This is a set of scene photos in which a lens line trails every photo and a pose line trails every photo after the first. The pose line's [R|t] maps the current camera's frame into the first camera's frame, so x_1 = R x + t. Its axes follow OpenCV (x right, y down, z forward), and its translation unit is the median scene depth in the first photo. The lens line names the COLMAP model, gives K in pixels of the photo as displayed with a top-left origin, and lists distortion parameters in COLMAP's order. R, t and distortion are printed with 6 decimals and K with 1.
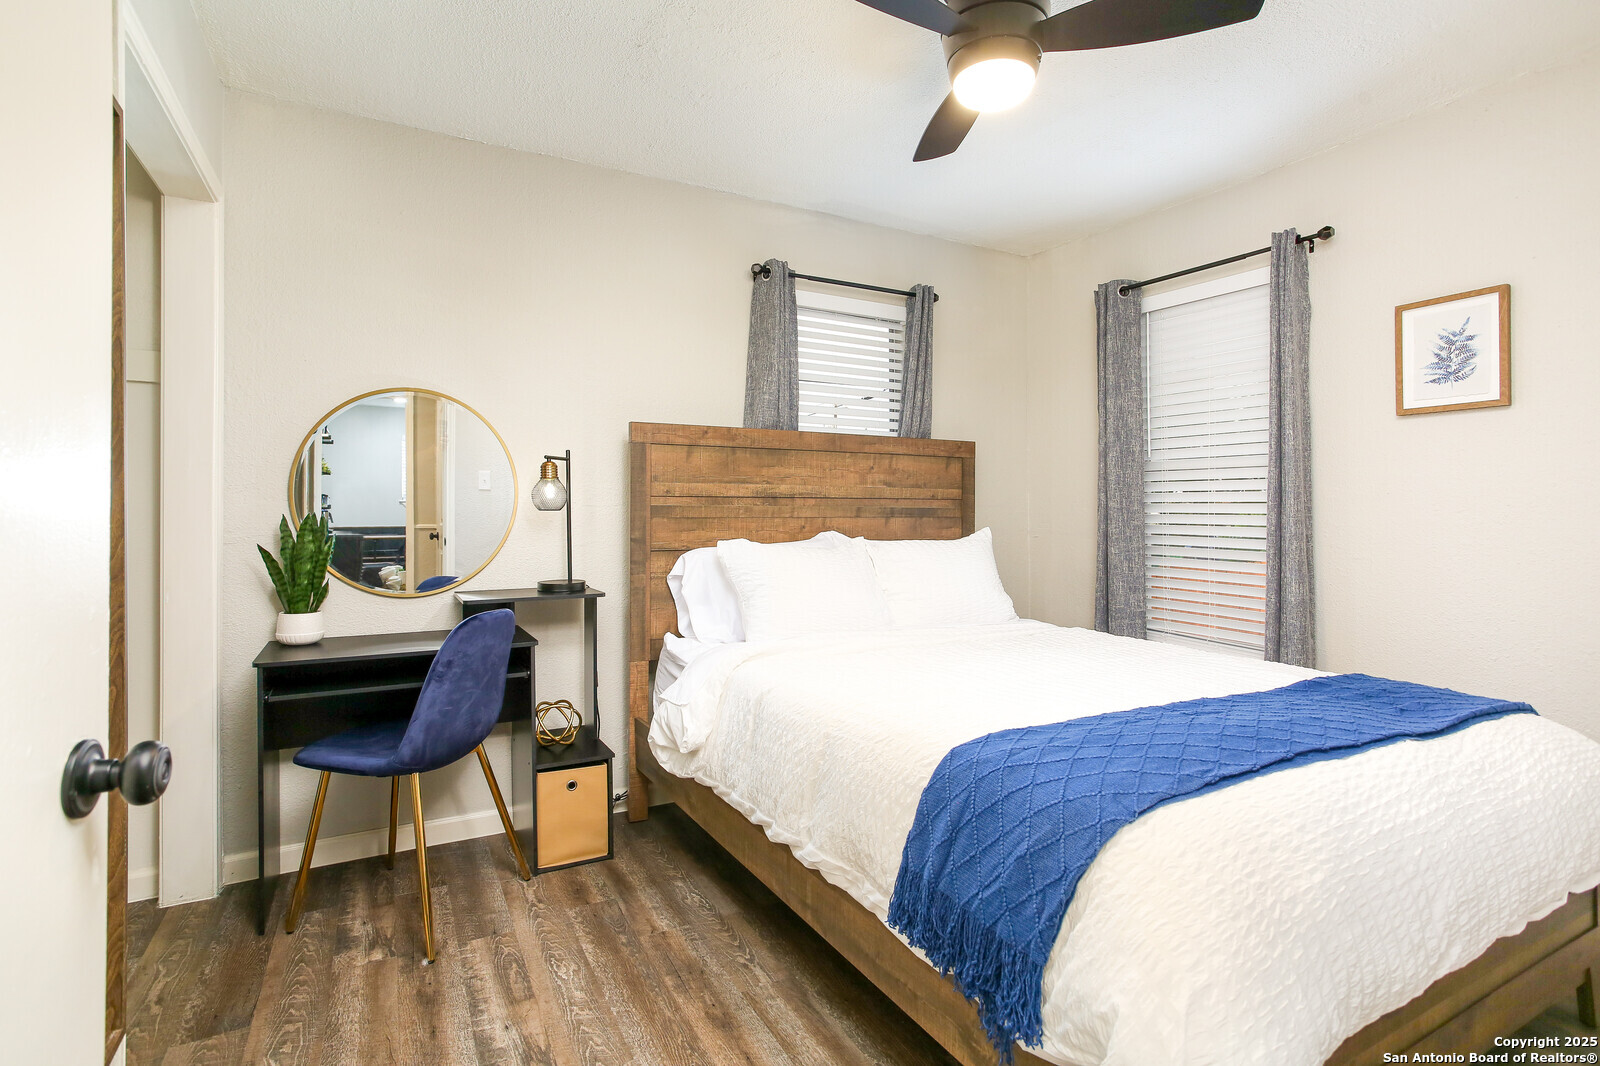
lens RADIAL K [[784.5, 0, 805.0], [0, 784.5, 512.1], [0, 0, 1]] dist [0.000004, 0.000141]
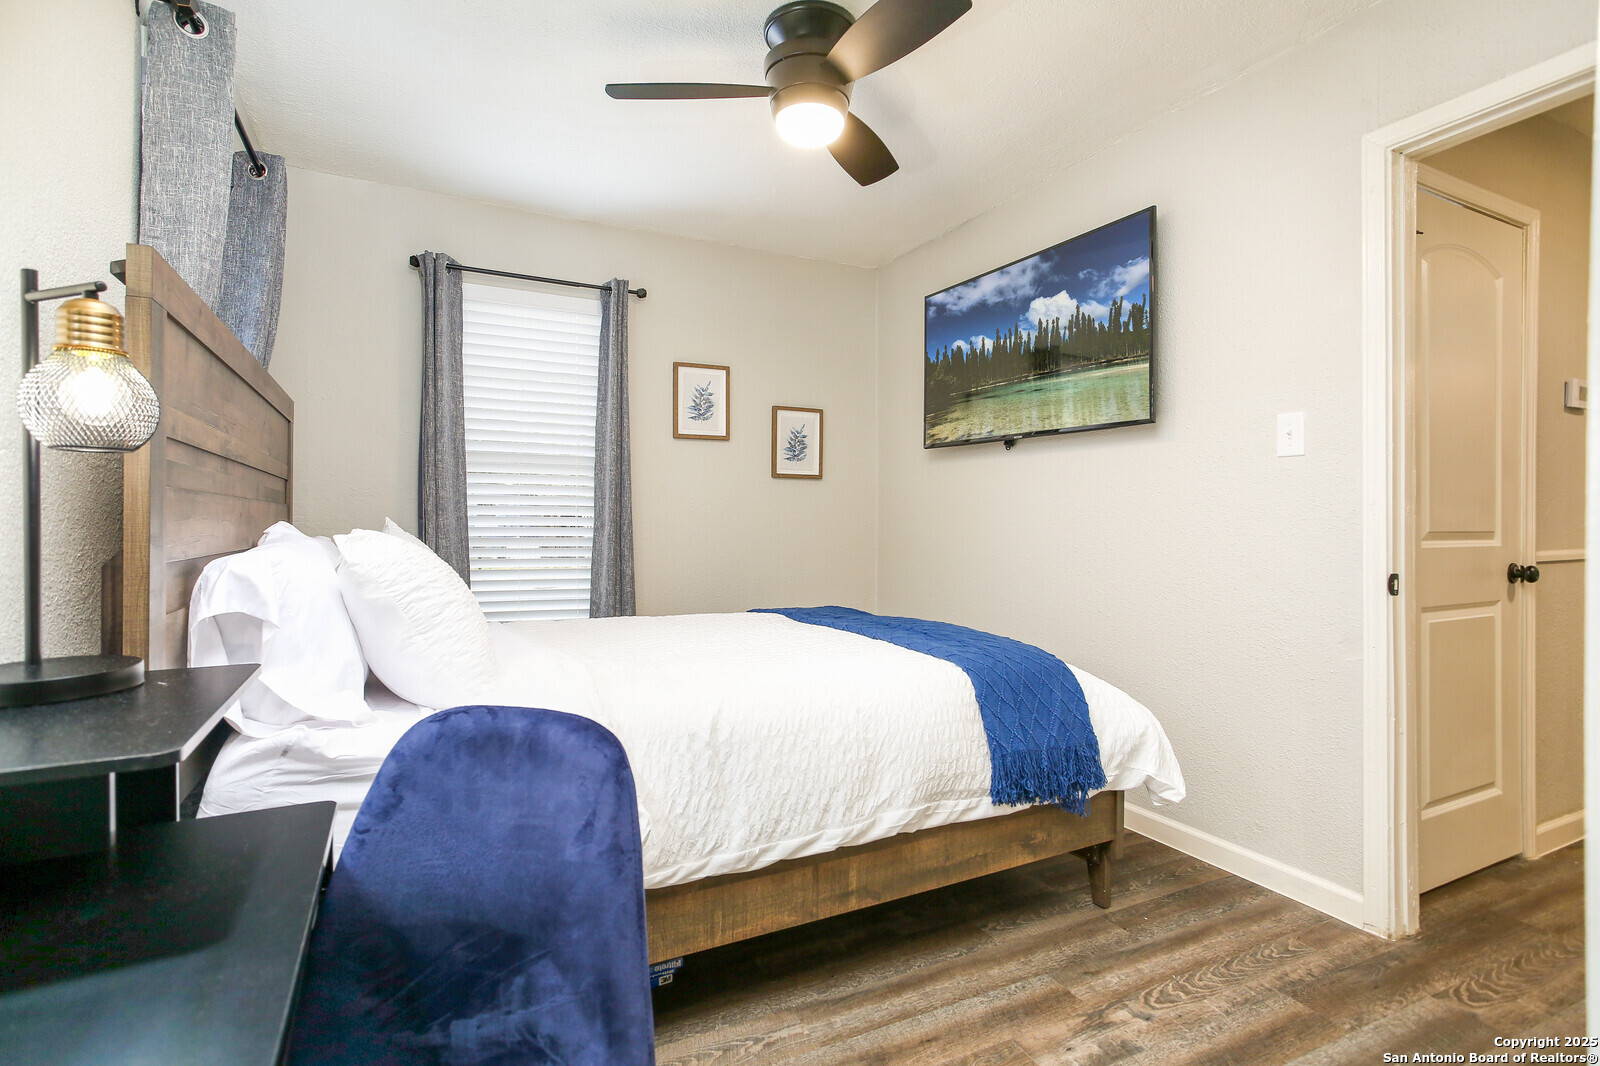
lens RADIAL K [[784.5, 0, 805.0], [0, 784.5, 512.1], [0, 0, 1]] dist [0.000004, 0.000141]
pose [[0.034698, 0.002163, 0.999396, -0.719638], [0.003371, 0.999992, -0.002281, 0.019607], [-0.999392, 0.003448, 0.034690, 0.749850]]
